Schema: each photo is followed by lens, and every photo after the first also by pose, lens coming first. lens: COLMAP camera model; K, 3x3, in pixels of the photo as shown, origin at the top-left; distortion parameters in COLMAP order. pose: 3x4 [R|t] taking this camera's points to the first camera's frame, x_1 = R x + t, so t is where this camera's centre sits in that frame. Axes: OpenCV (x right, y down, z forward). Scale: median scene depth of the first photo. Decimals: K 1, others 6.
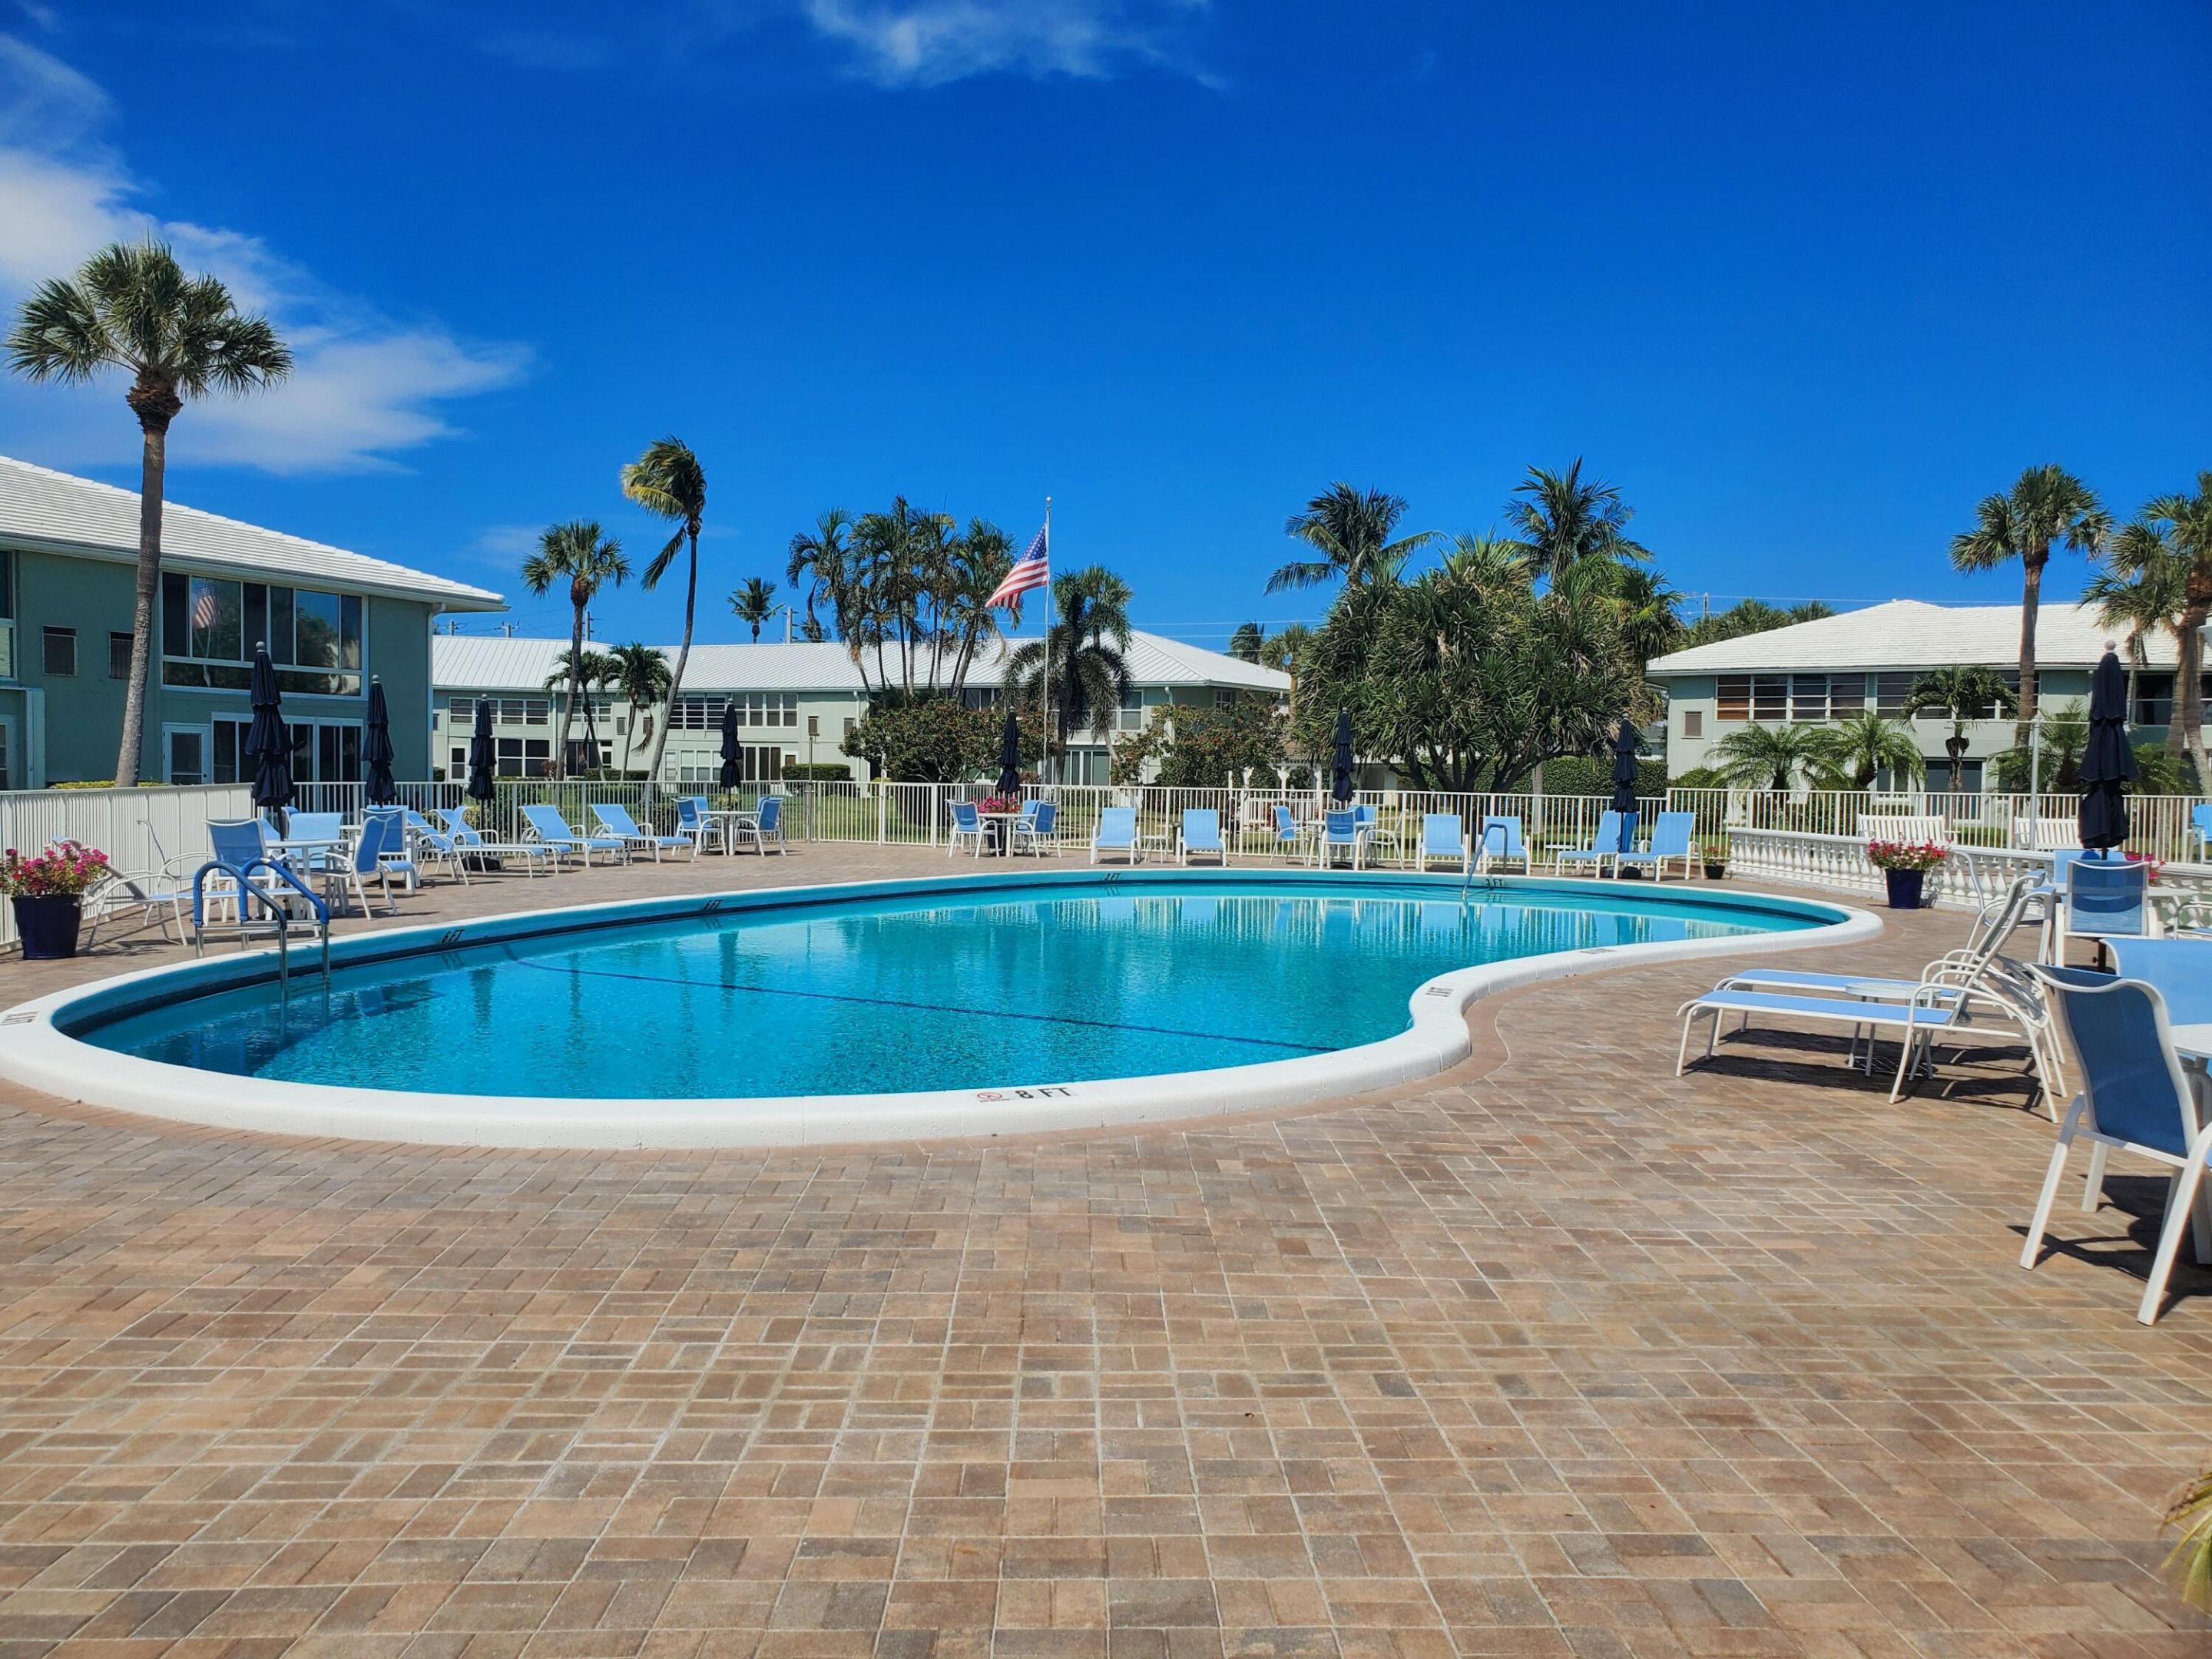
lens RADIAL K [[1762.3, 0, 1106.0], [0, 1762.3, 829.5], [0, 0, 1]] dist [0.032419, -0.010461]
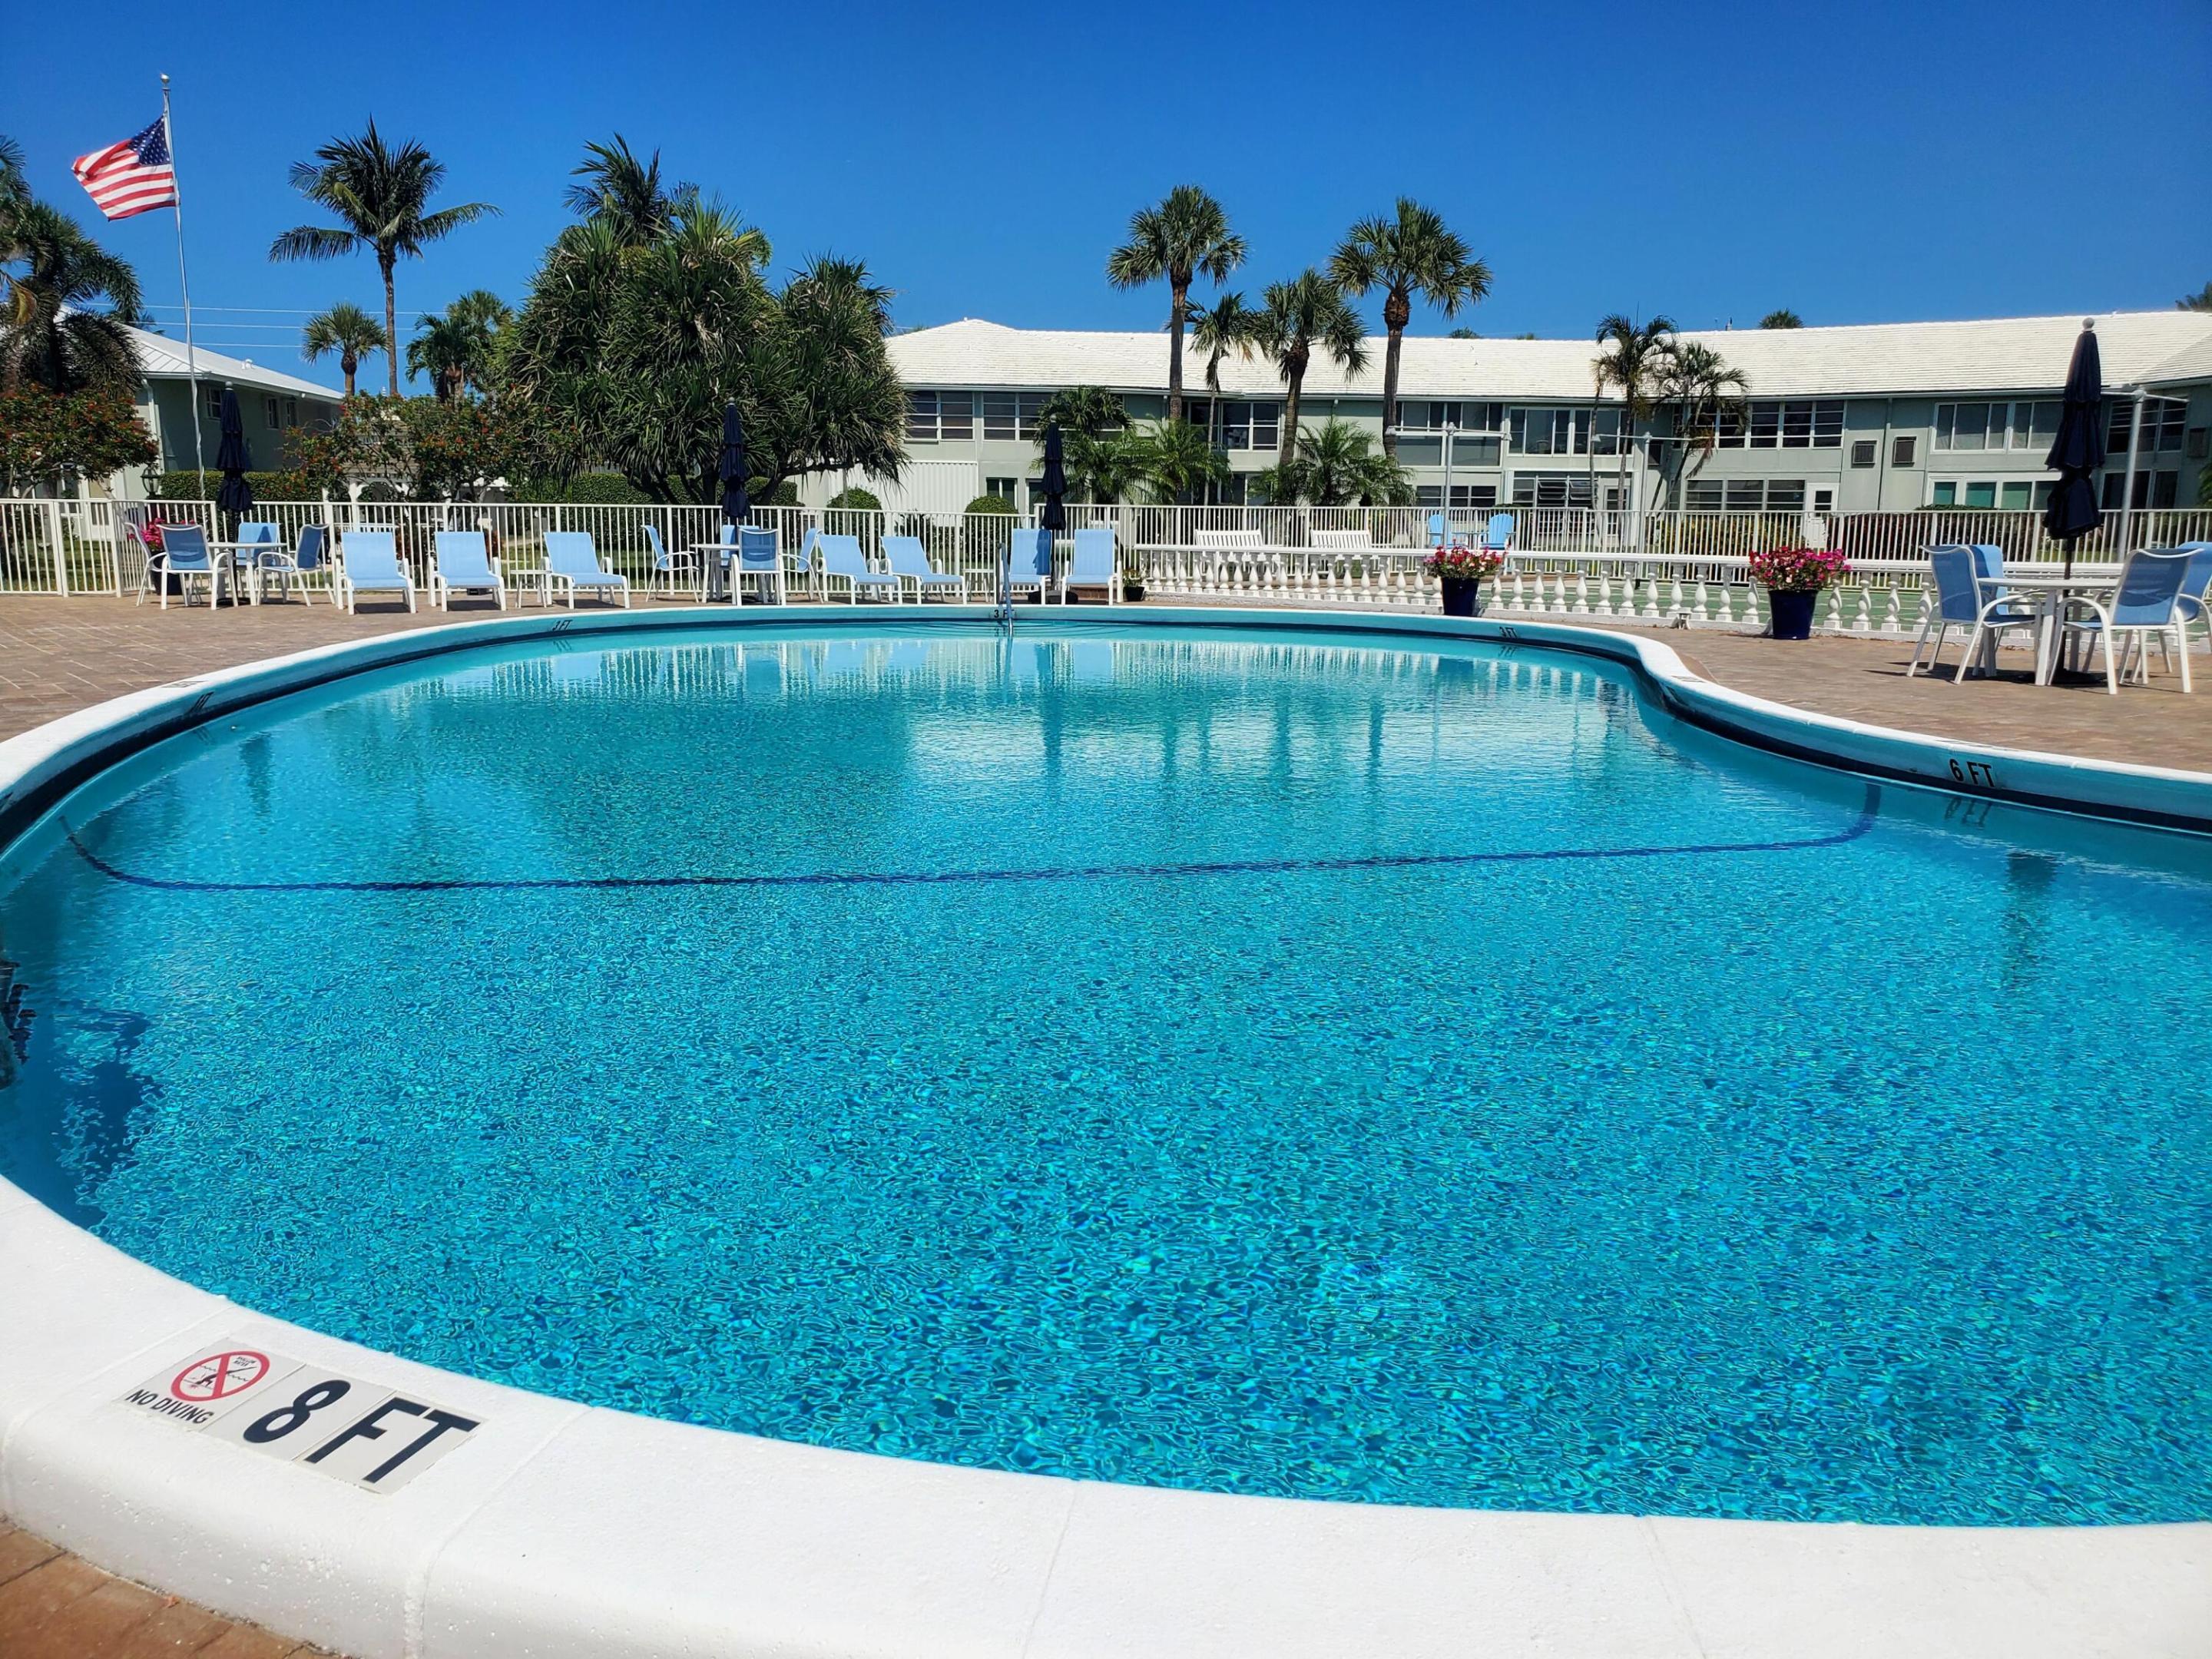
lens RADIAL K [[1762.3, 0, 1106.0], [0, 1762.3, 829.5], [0, 0, 1]] dist [0.032419, -0.010461]
pose [[0.812663, -0.111600, 0.571948, -0.157406], [0.025034, 0.987270, 0.157069, 0.000976], [-0.582196, -0.113326, 0.805112, 0.192703]]
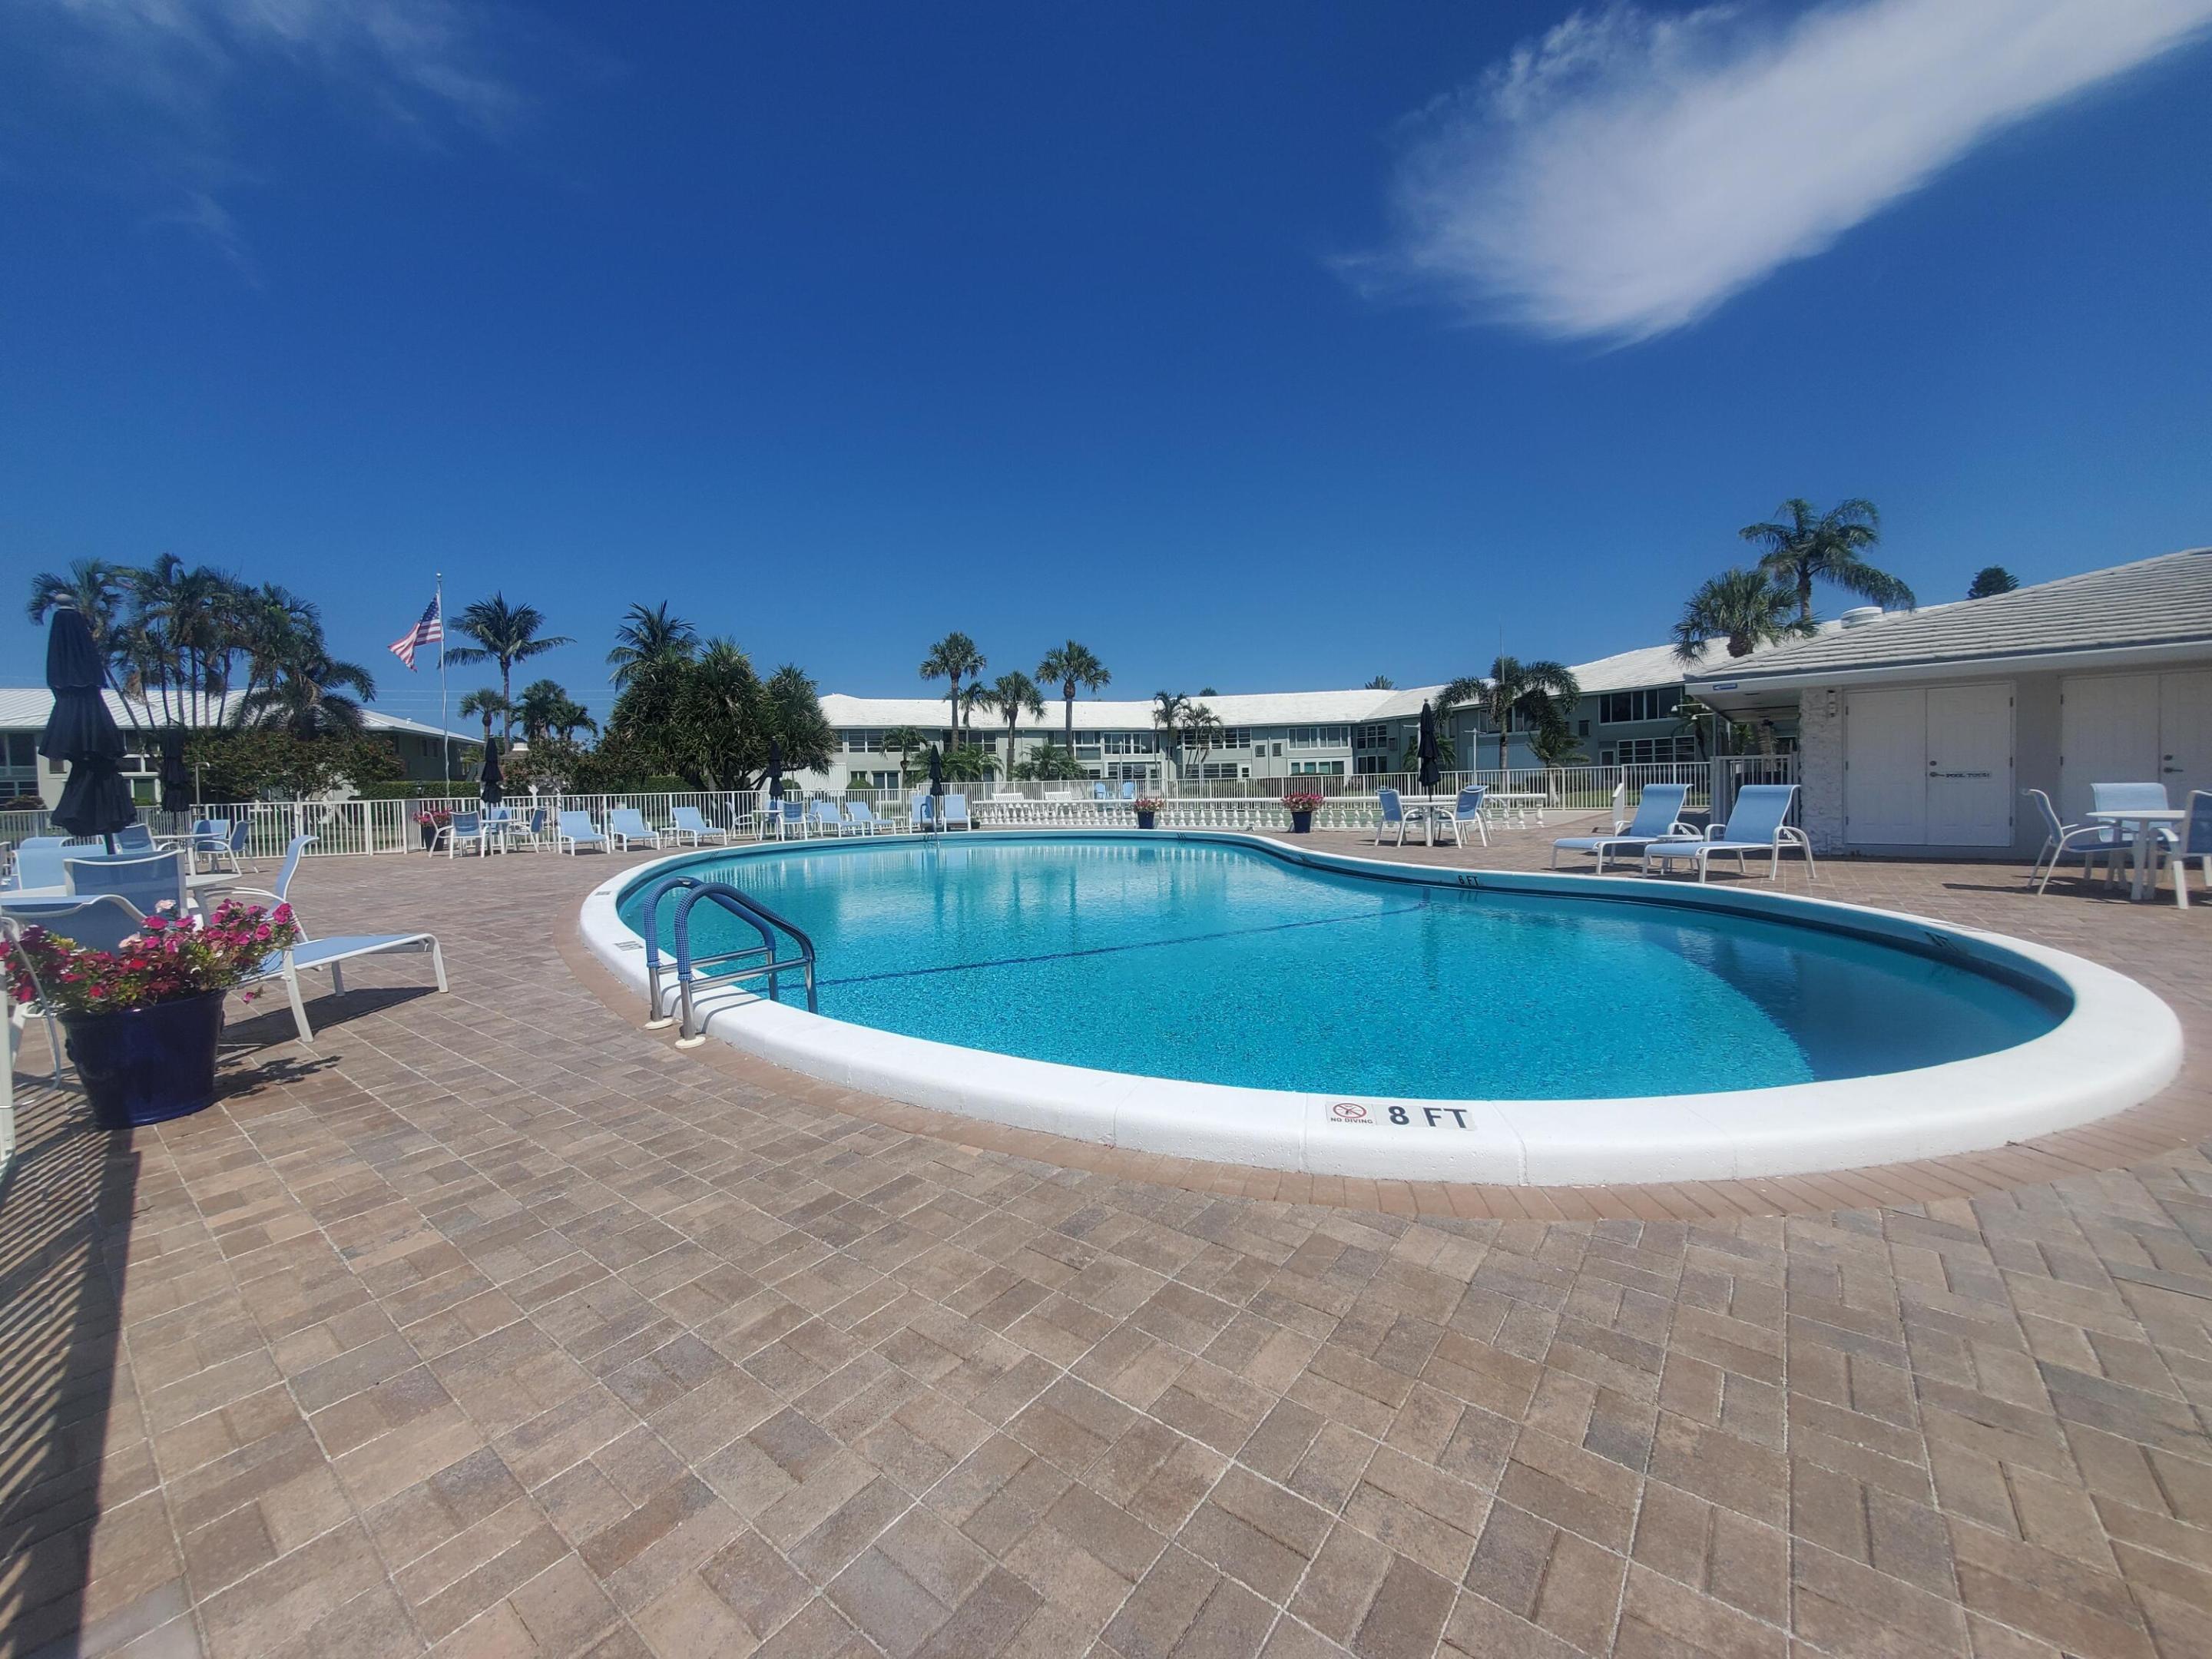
lens RADIAL K [[881.5, 0, 1106.0], [0, 881.5, 829.5], [0, 0, 1]] dist [0.022729, 0.000033]
pose [[0.639465, -0.072170, 0.765425, -0.217873], [0.060844, 0.997212, 0.043192, -0.002687], [-0.766409, 0.018952, 0.642073, 0.217493]]
